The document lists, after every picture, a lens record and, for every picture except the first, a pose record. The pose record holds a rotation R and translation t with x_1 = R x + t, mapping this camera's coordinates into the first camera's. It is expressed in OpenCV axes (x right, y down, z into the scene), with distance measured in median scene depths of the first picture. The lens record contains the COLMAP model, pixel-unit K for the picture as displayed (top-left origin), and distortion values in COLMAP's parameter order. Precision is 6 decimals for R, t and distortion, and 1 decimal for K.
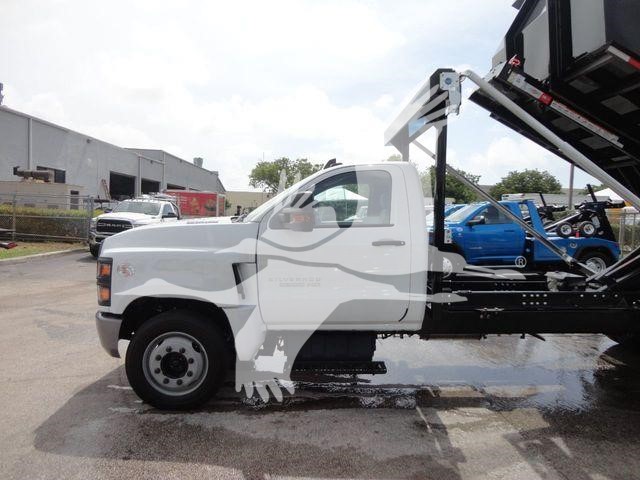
lens RADIAL K [[464.5, 0, 320.1], [0, 464.5, 240.2], [0, 0, 1]] dist [-0.017672, 0.010821]
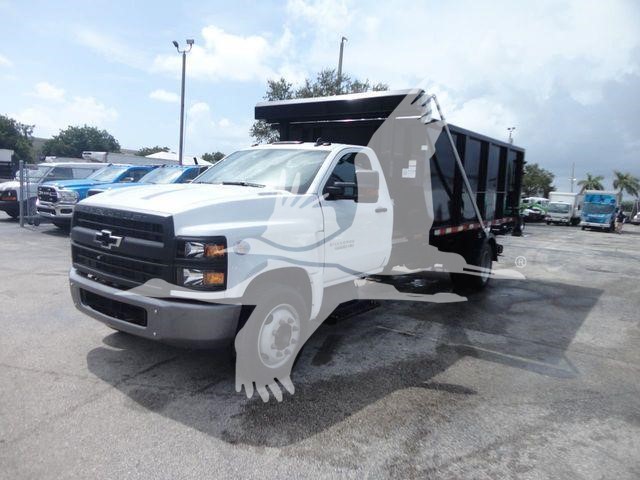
lens RADIAL K [[464.5, 0, 319.8], [0, 464.5, 246.3], [0, 0, 1]] dist [-0.017672, 0.010821]
pose [[0.589467, -0.085055, 0.803302, -1.041884], [0.001685, 0.994569, 0.104070, -0.030307], [-0.807790, -0.059993, 0.586409, 0.347268]]
